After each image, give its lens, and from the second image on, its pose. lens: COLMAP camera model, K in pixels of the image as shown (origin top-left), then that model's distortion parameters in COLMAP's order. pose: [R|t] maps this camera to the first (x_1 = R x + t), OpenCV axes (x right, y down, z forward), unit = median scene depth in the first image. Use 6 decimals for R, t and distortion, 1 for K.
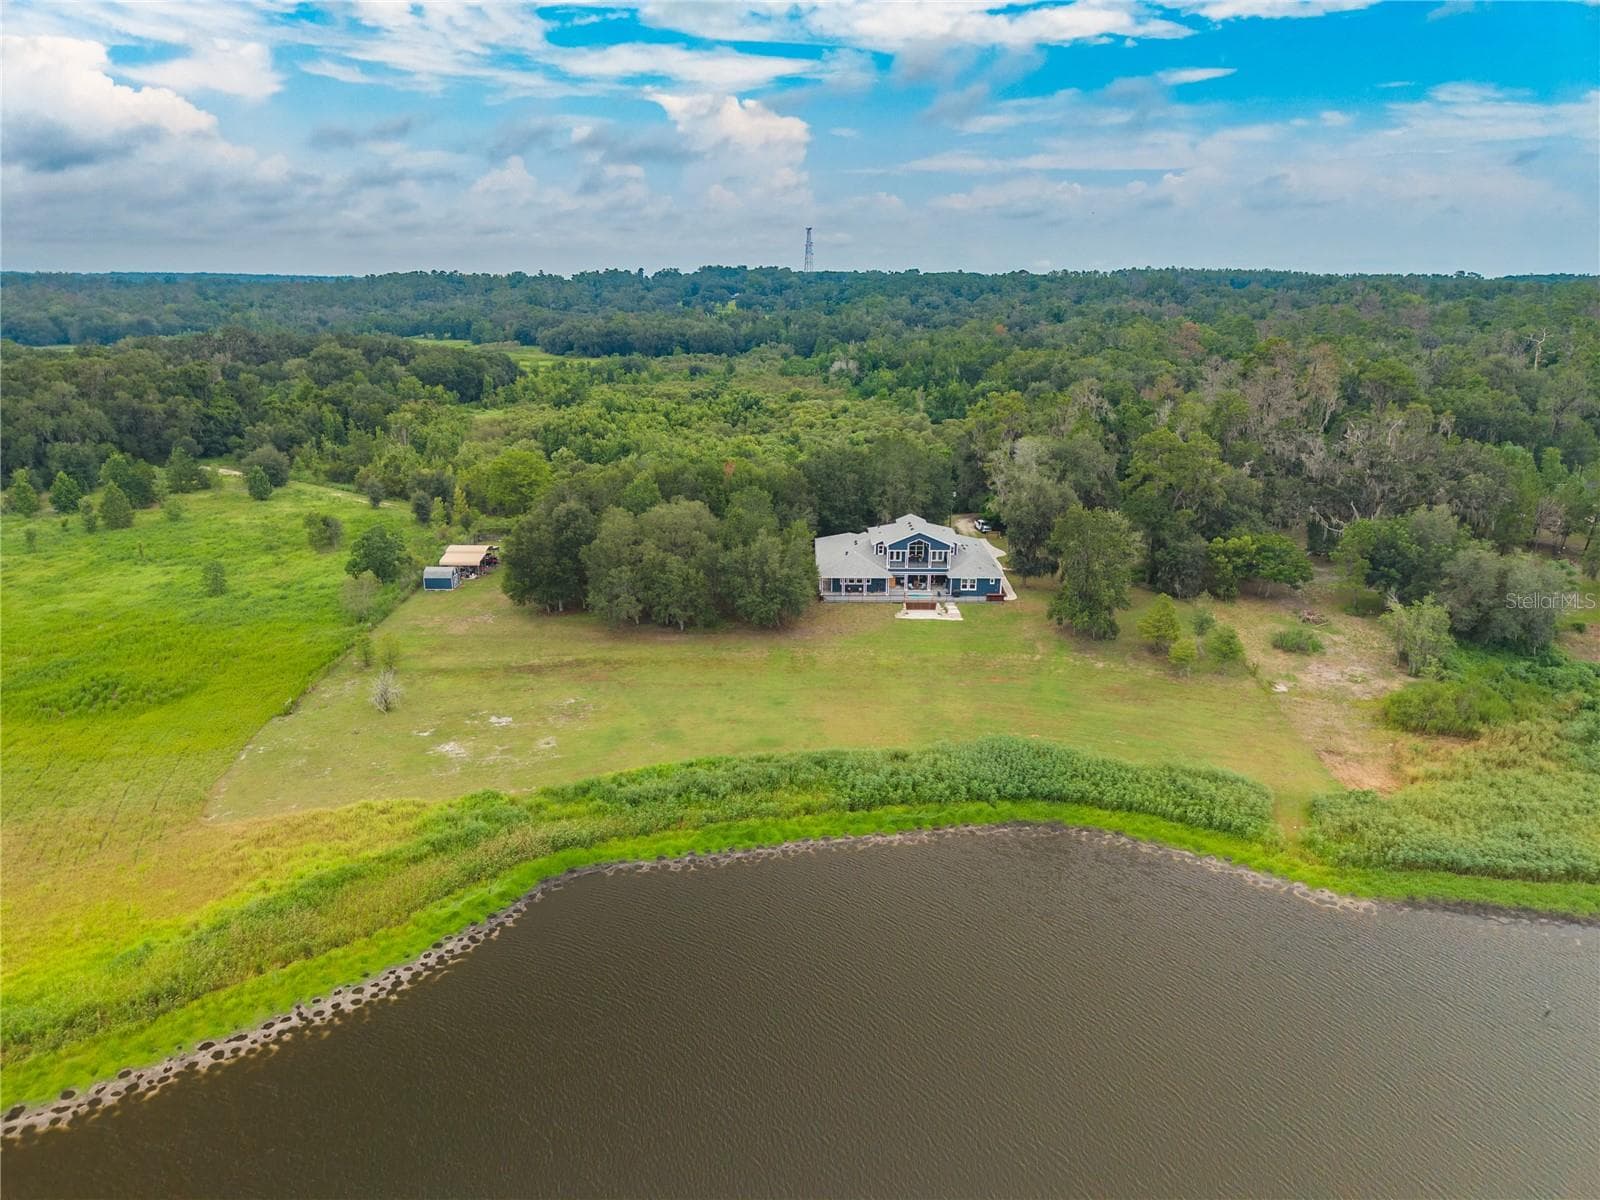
lens RADIAL K [[1074.8, 0, 764.2], [0, 1074.8, 622.3], [0, 0, 1]] dist [0.022402, -0.020871]
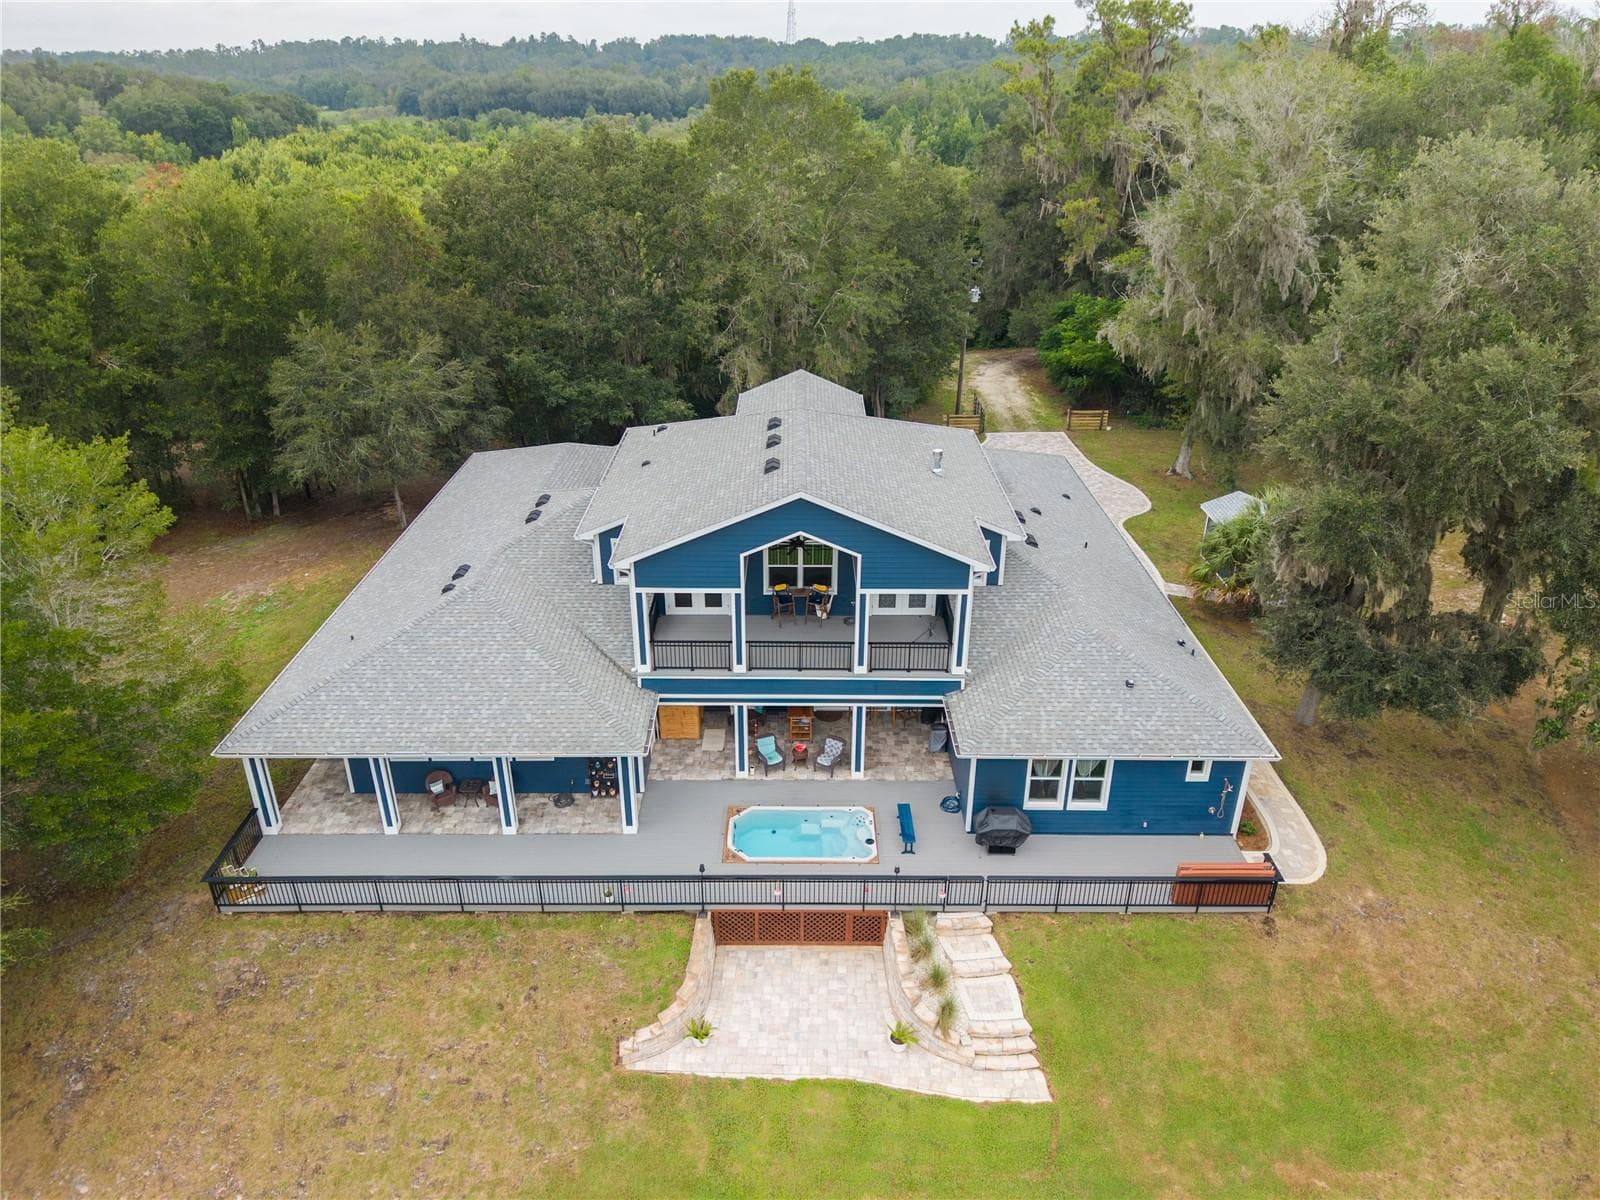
lens RADIAL K [[1074.8, 0, 795.7], [0, 1074.8, 605.7], [0, 0, 1]] dist [0.022402, -0.020871]
pose [[0.999495, -0.009048, 0.030464, 0.120896], [0.004529, 0.989384, 0.145253, -0.079360], [-0.031455, -0.145042, 0.988925, 0.719706]]
